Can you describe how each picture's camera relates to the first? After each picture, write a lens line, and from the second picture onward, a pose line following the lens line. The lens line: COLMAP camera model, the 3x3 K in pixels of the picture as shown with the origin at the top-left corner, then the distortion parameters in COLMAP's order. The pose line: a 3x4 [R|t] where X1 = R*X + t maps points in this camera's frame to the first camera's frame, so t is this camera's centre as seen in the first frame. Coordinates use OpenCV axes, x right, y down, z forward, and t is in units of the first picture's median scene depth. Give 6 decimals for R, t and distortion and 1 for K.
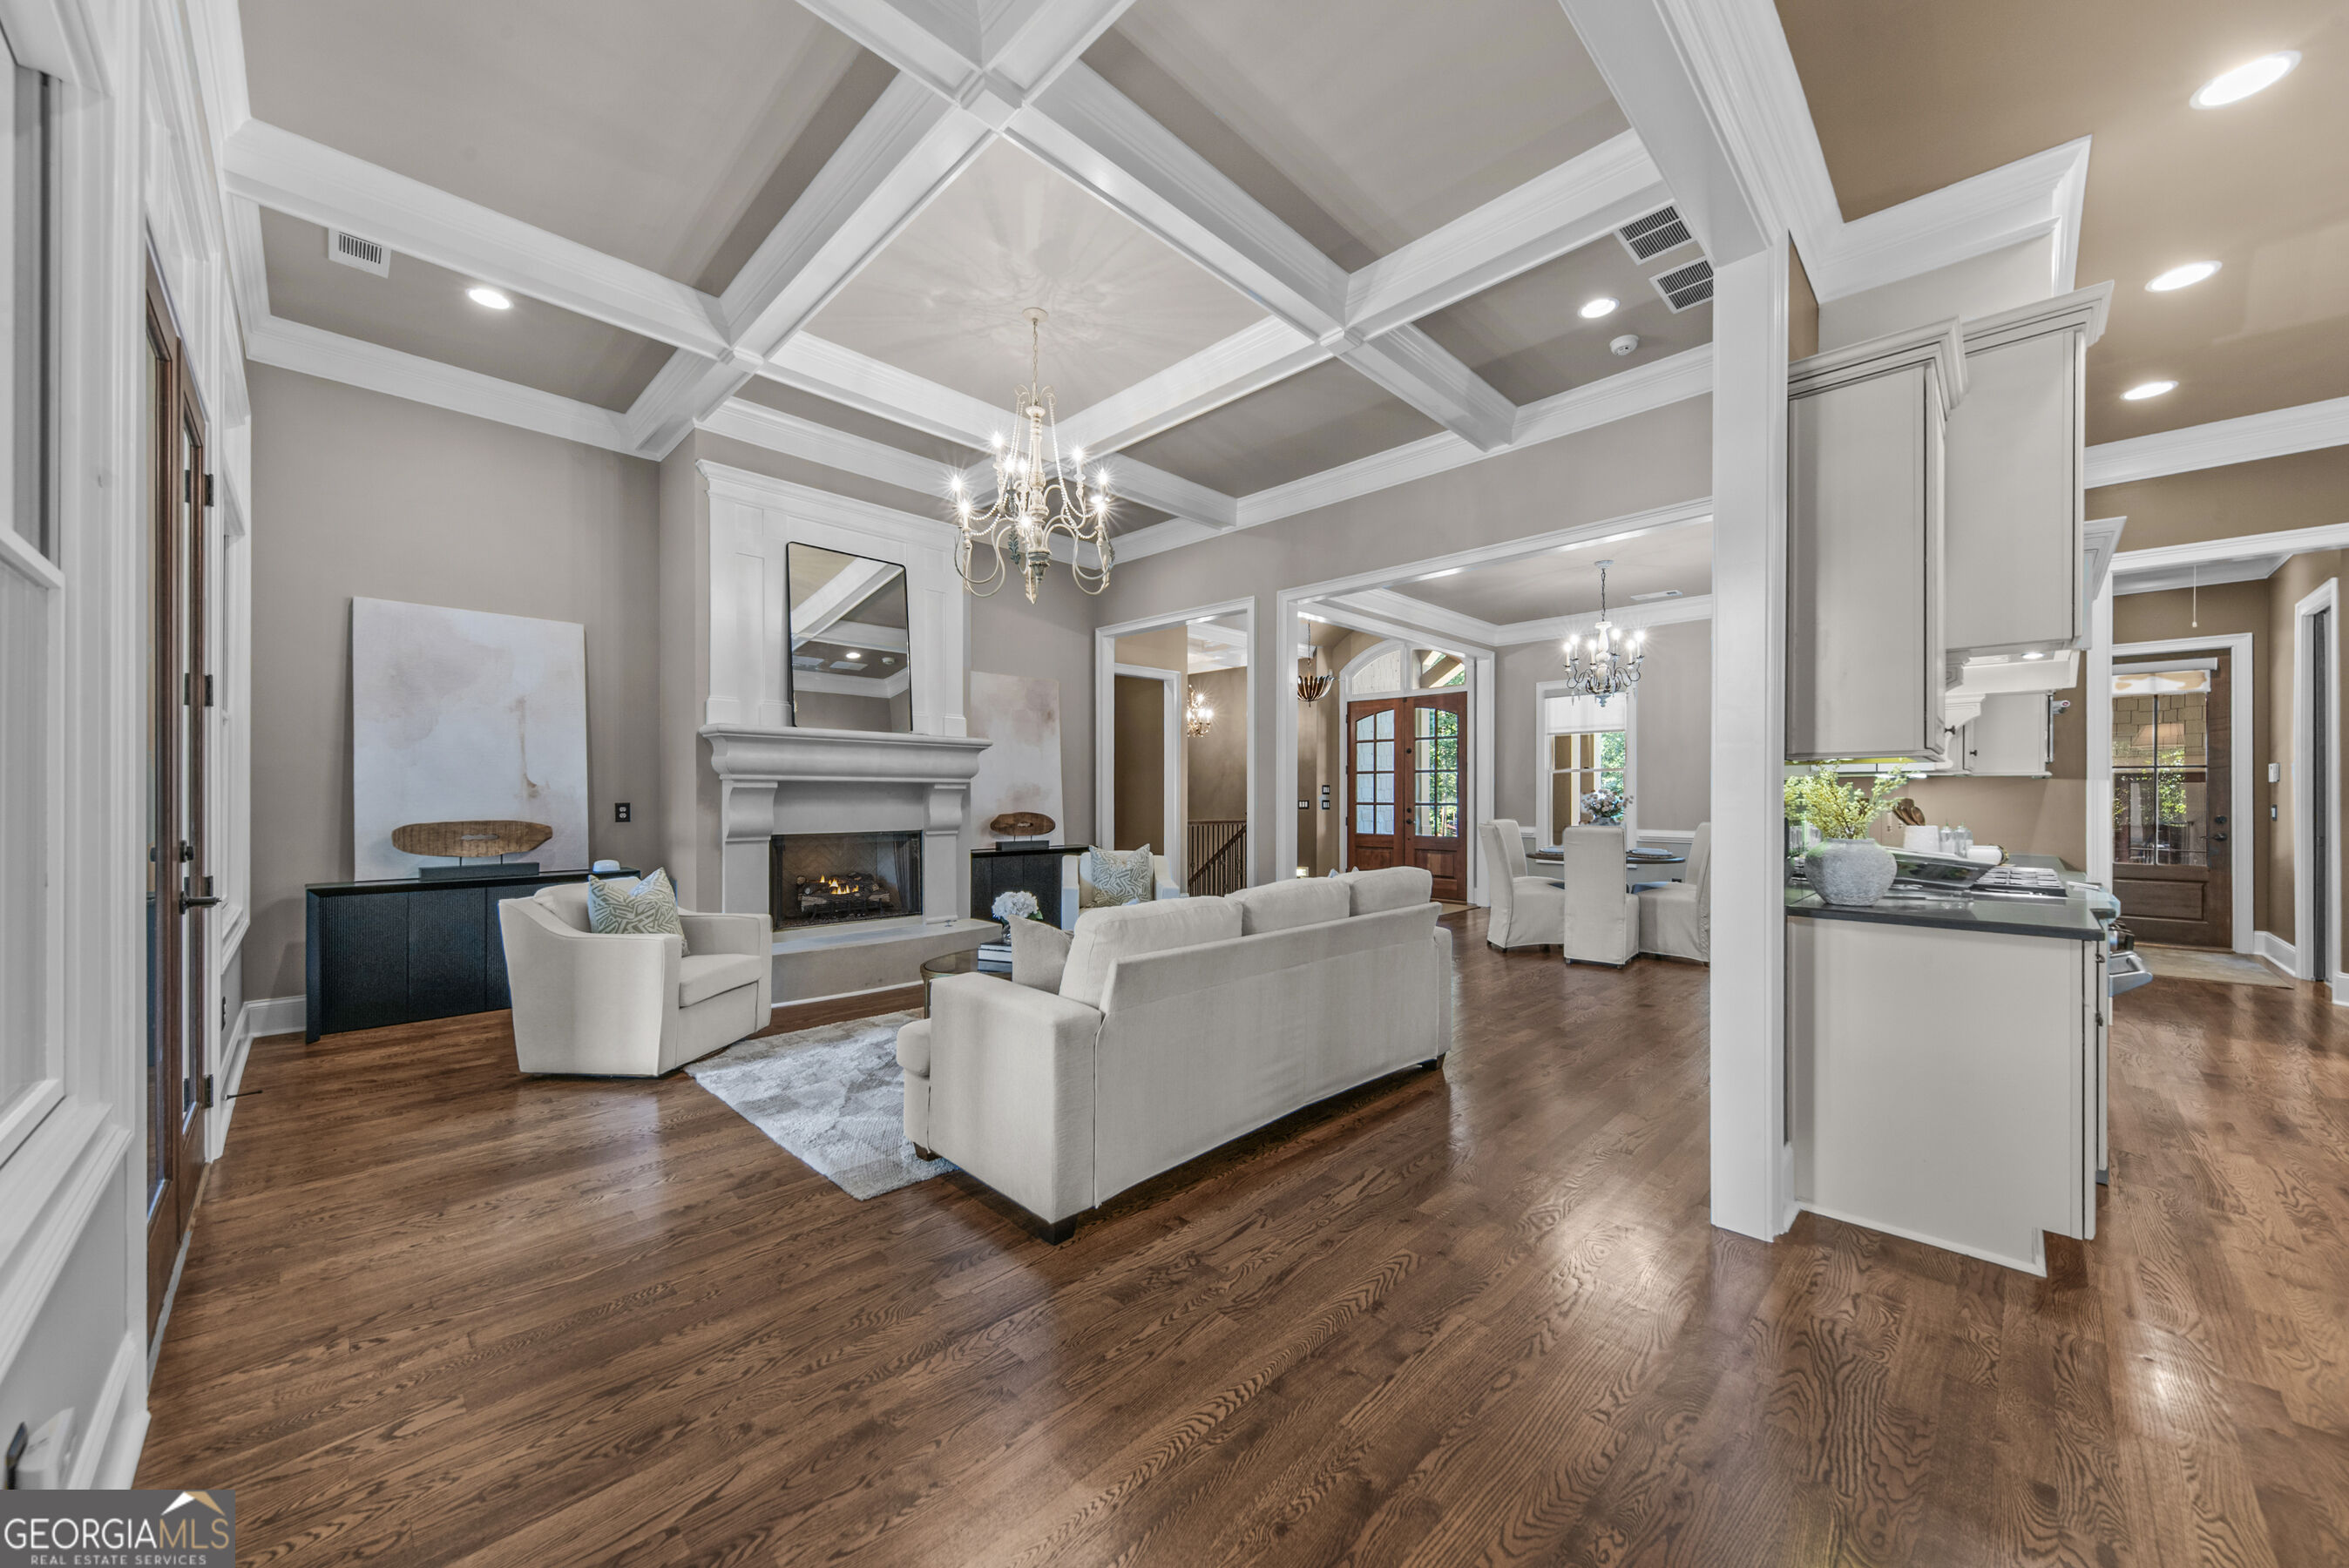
lens RADIAL K [[841.6, 0, 1181.6], [0, 841.6, 797.4], [0, 0, 1]] dist [0.000303, 0.000079]
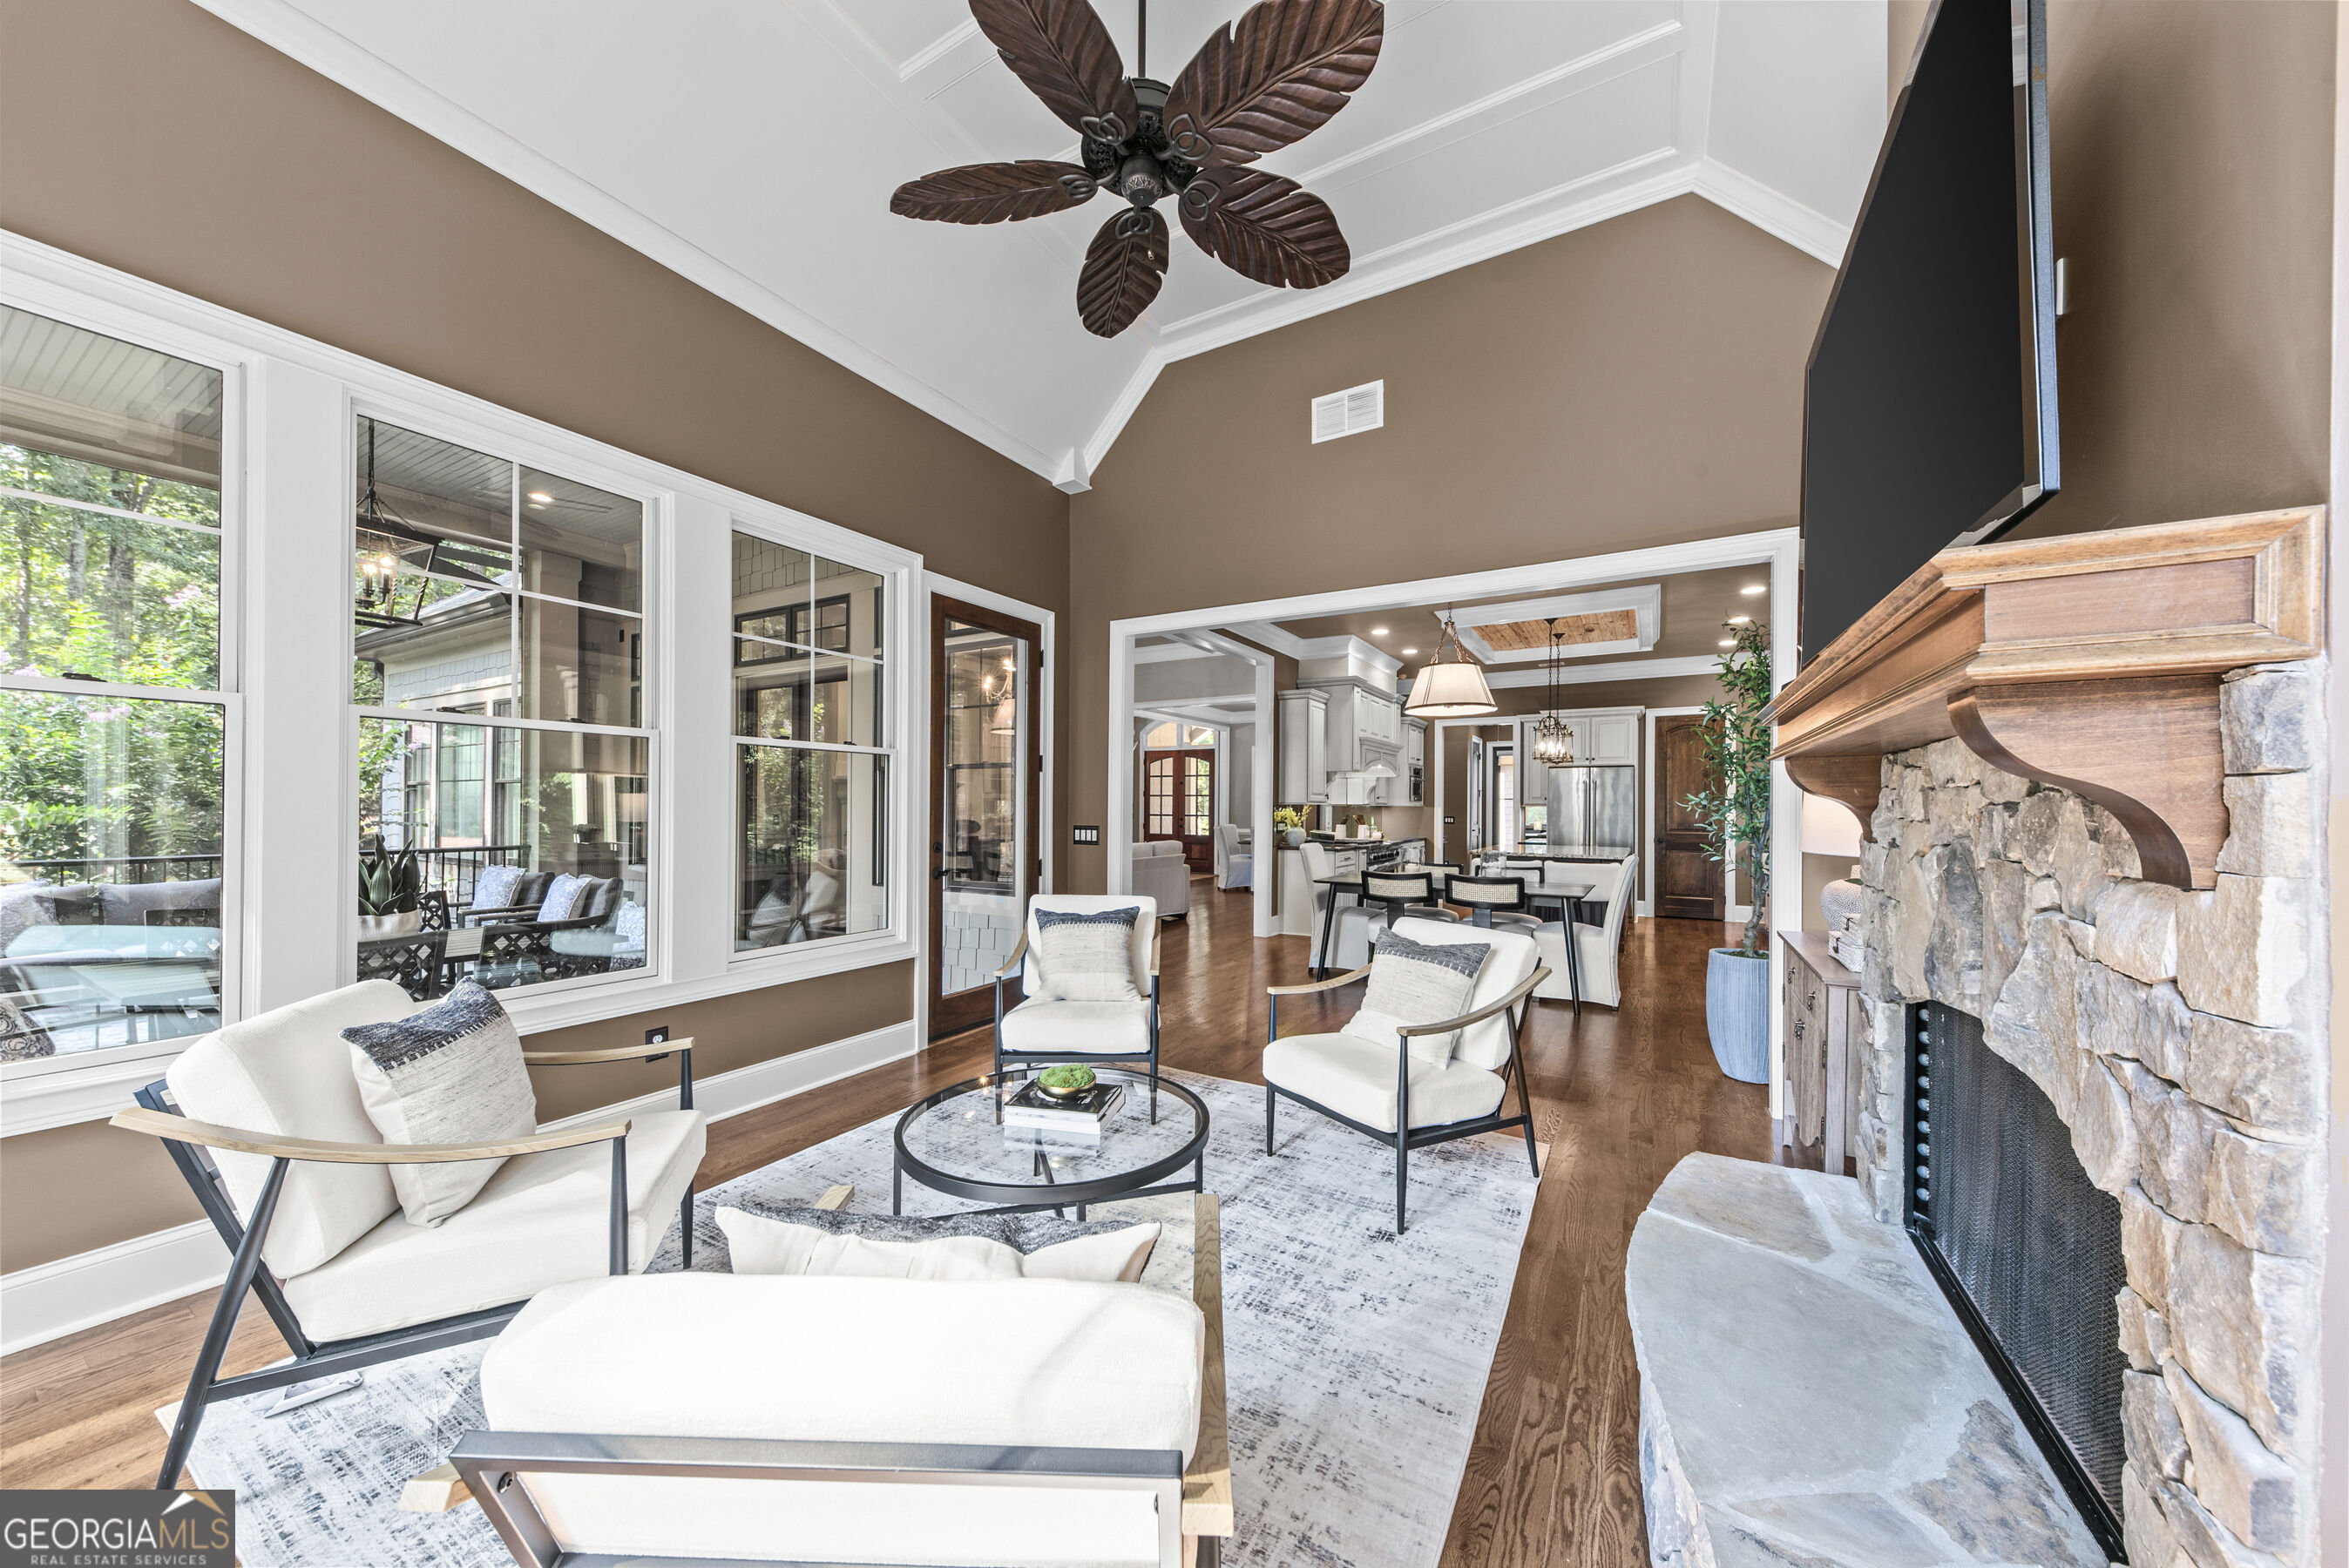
lens RADIAL K [[798.8, 0, 1174.3], [0, 798.8, 802.4], [0, 0, 1]] dist [0.000631, 0.000053]
pose [[0.970557, 0.007424, 0.240757, -0.245844], [-0.005891, 0.999958, -0.007084, -0.012926], [-0.240799, 0.005457, 0.970560, -1.057645]]
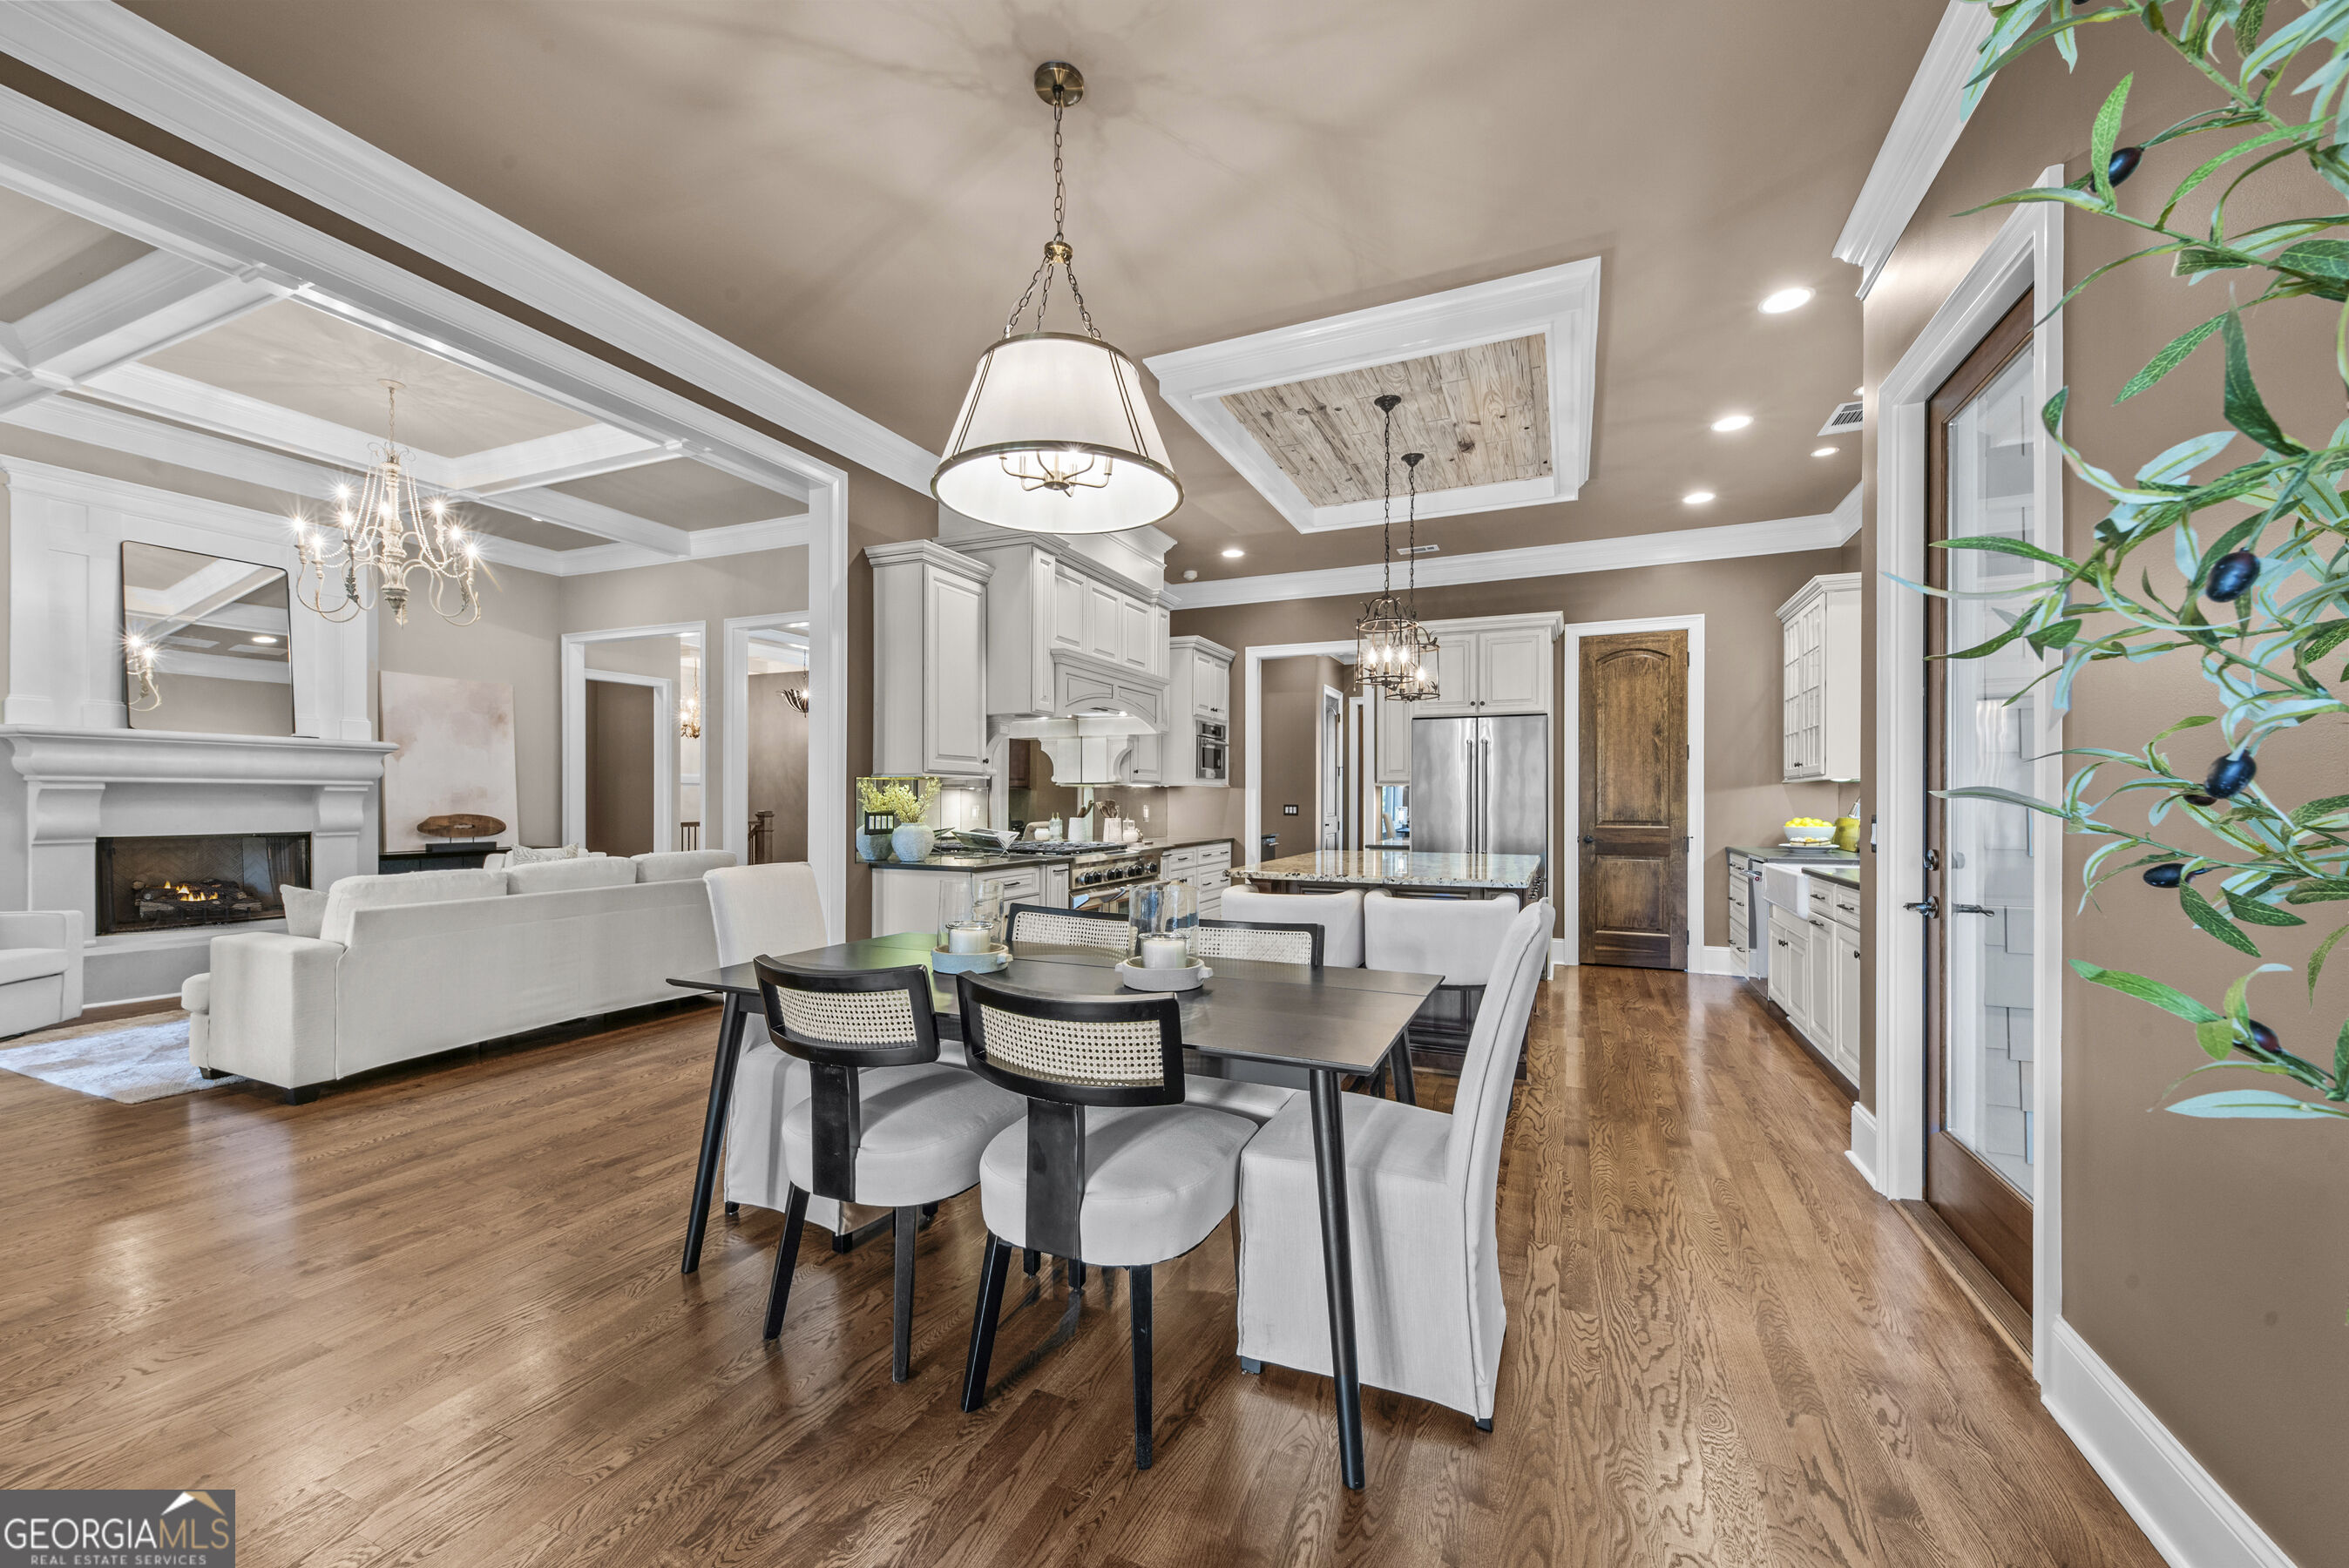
lens RADIAL K [[890.7, 0, 1185.3], [0, 890.7, 801.3], [0, 0, 1]] dist [0.015307, -0.007380]
pose [[0.929755, 0.000245, 0.368179, 0.327526], [-0.000443, 1.000000, 0.000454, 0.001656], [-0.368179, -0.000585, 0.929755, -0.468148]]
